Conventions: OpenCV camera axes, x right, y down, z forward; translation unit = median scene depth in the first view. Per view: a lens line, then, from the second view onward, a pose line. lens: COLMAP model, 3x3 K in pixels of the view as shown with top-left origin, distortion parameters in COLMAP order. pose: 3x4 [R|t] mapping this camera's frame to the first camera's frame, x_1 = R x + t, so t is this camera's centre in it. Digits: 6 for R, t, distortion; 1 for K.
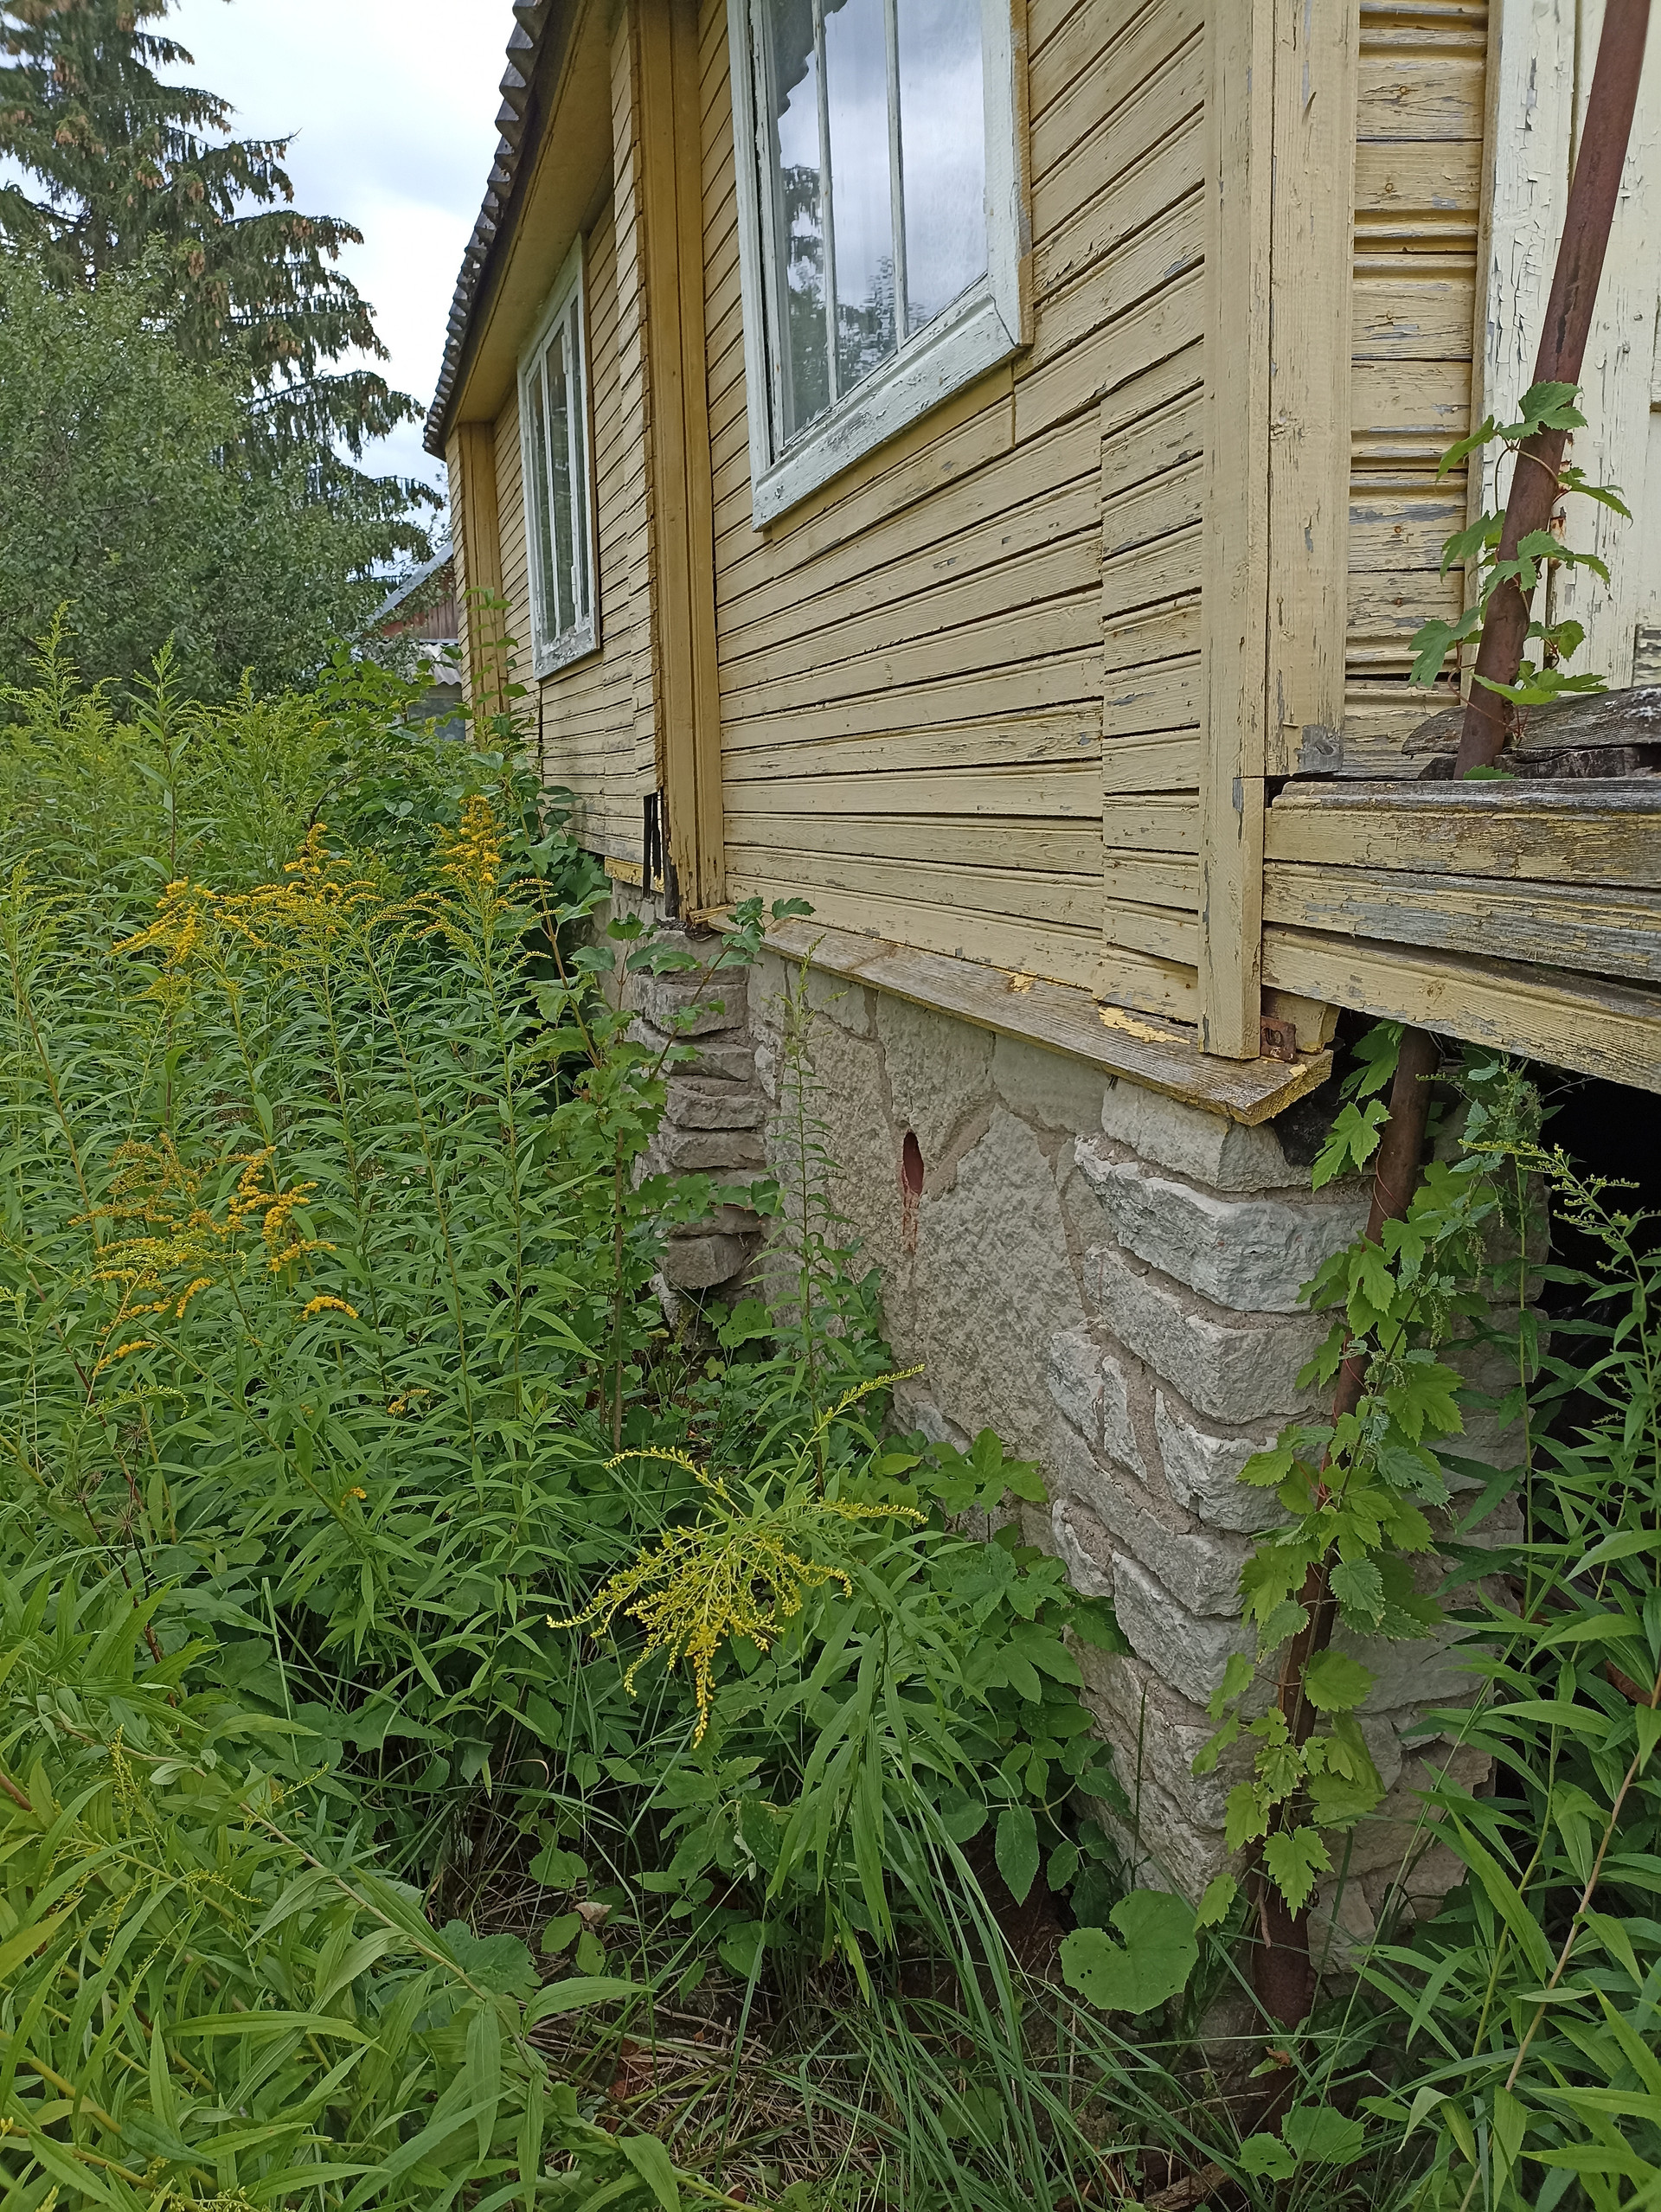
lens RADIAL K [[1633.8, 0, 838.4], [0, 1633.8, 1104.2], [0, 0, 1]] dist [0.043221, -0.021059]
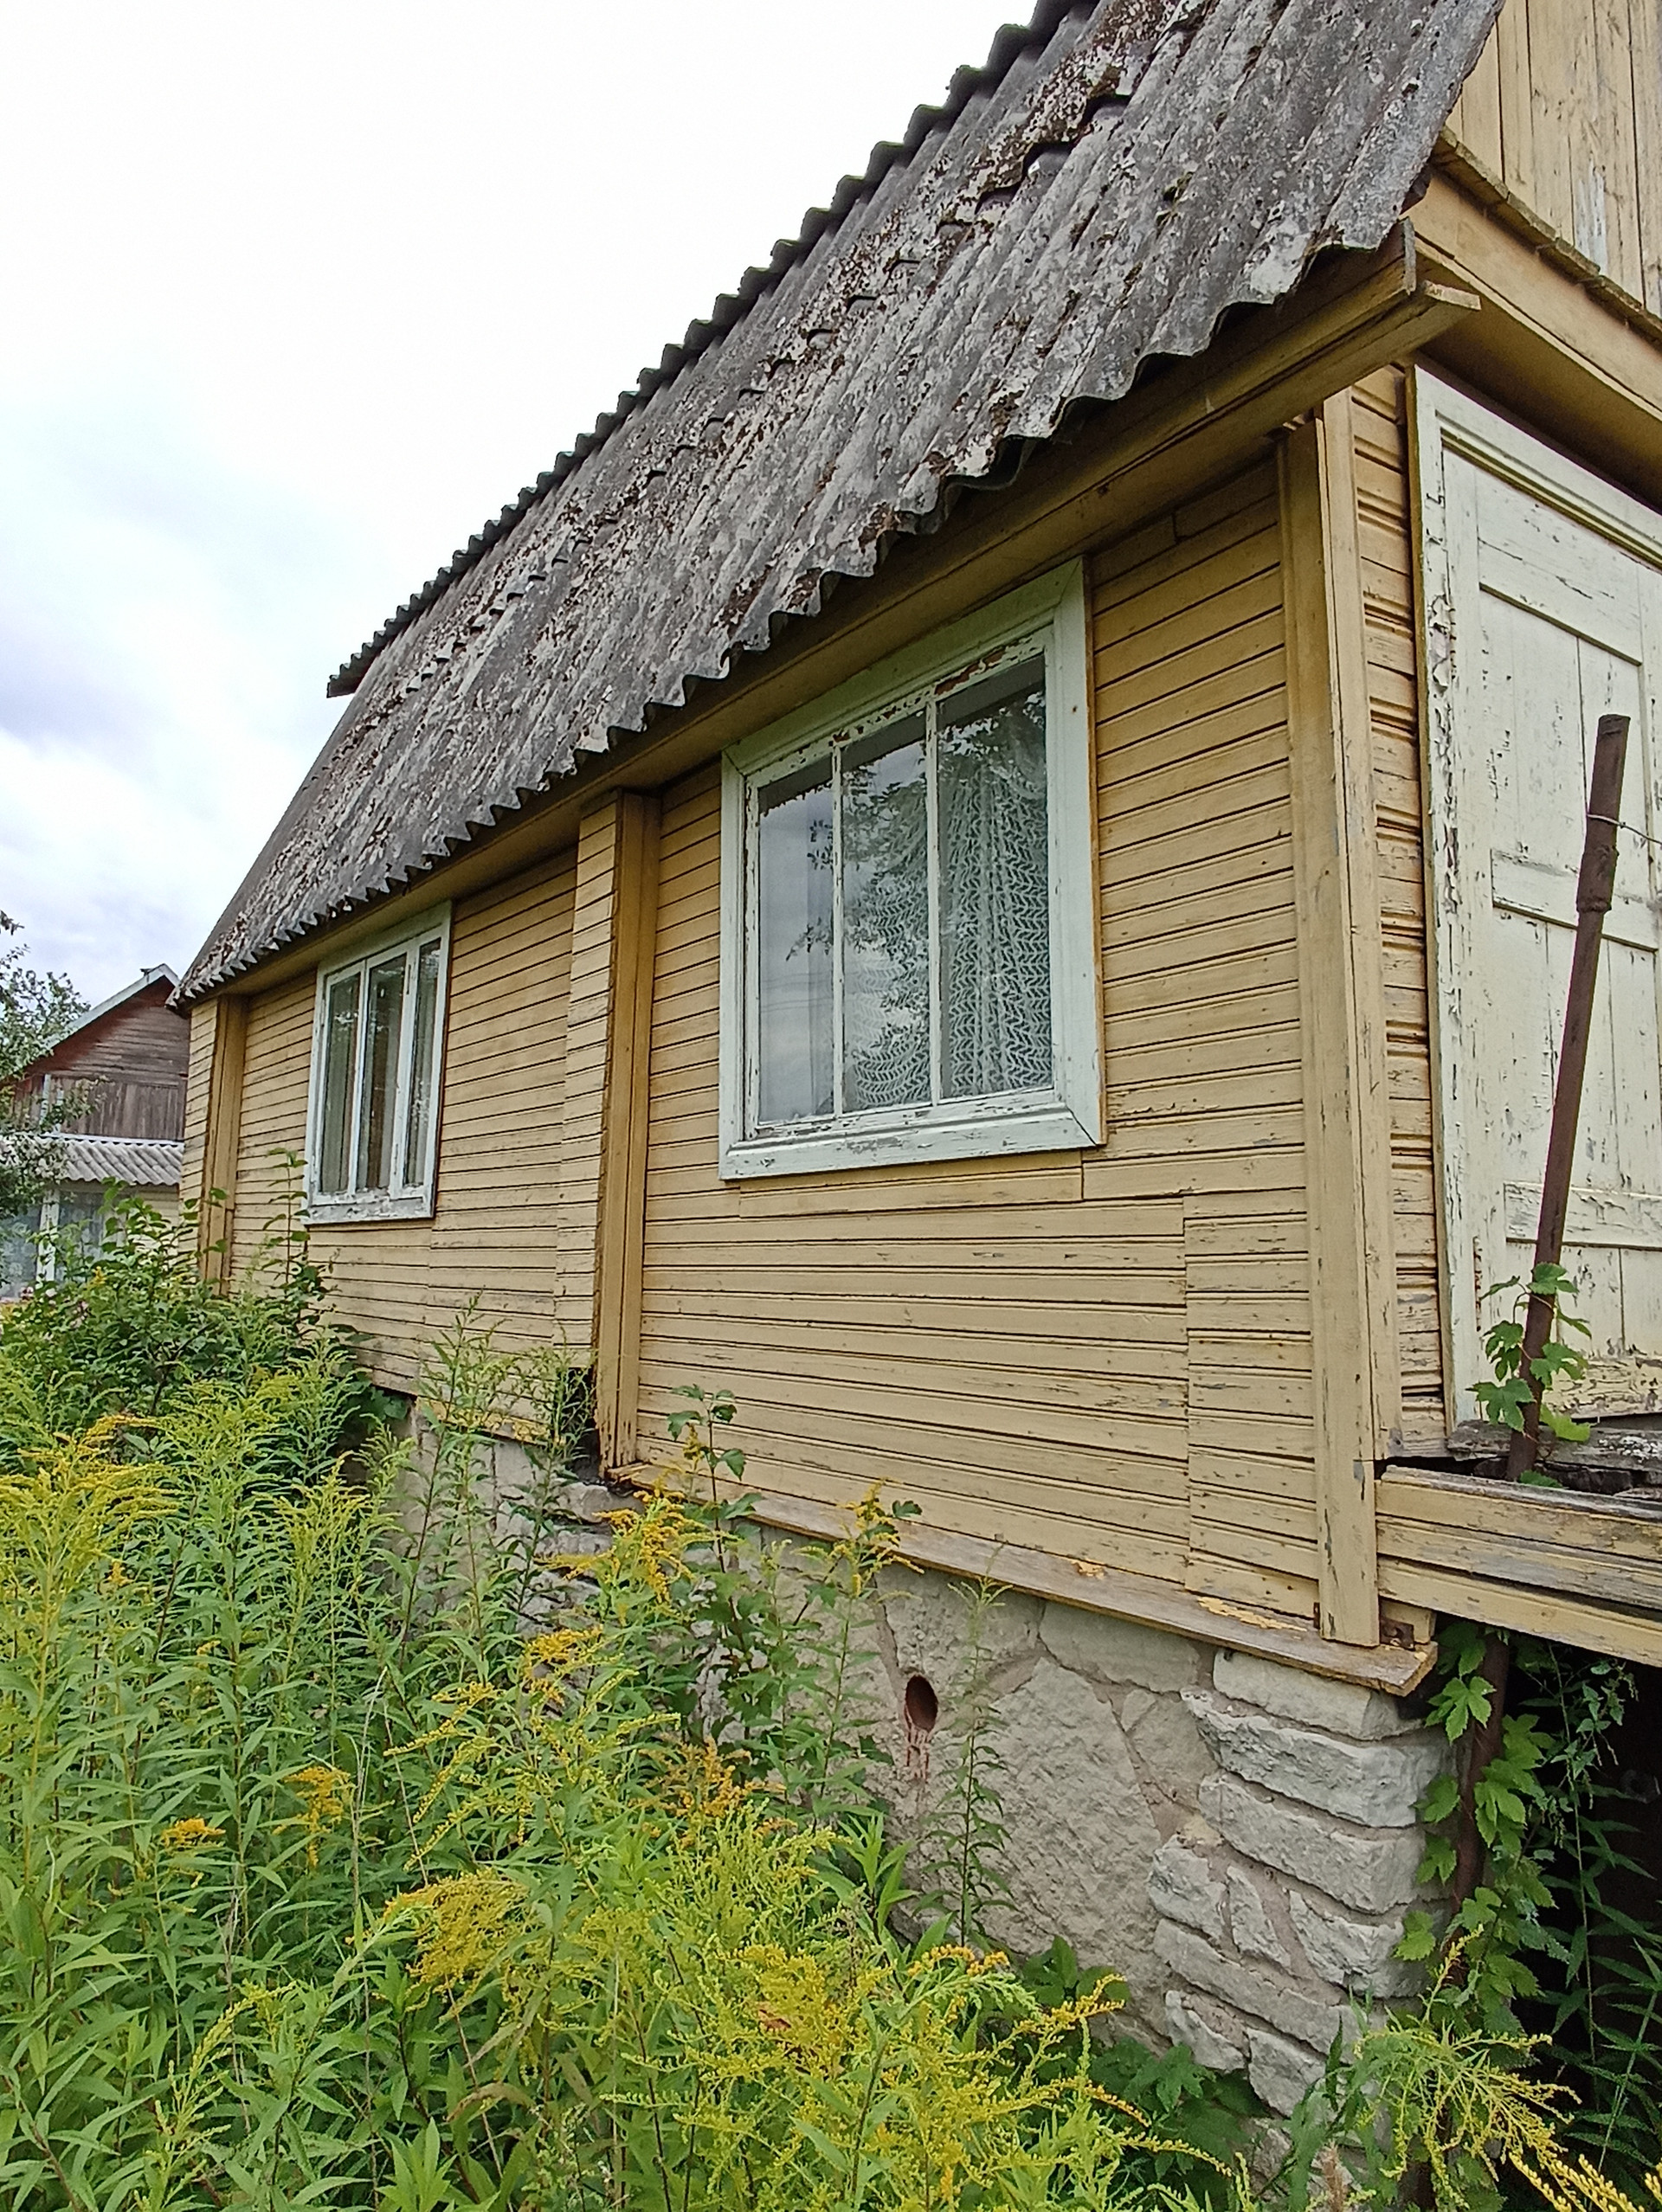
lens RADIAL K [[1497.1, 0, 830.6], [0, 1497.1, 1104.0], [0, 0, 1]] dist [0.001498, -0.006545]
pose [[0.949363, 0.077728, 0.304414, -0.665905], [0.018424, 0.953473, -0.300916, -0.095169], [-0.313640, 0.291287, 0.903760, -0.236674]]
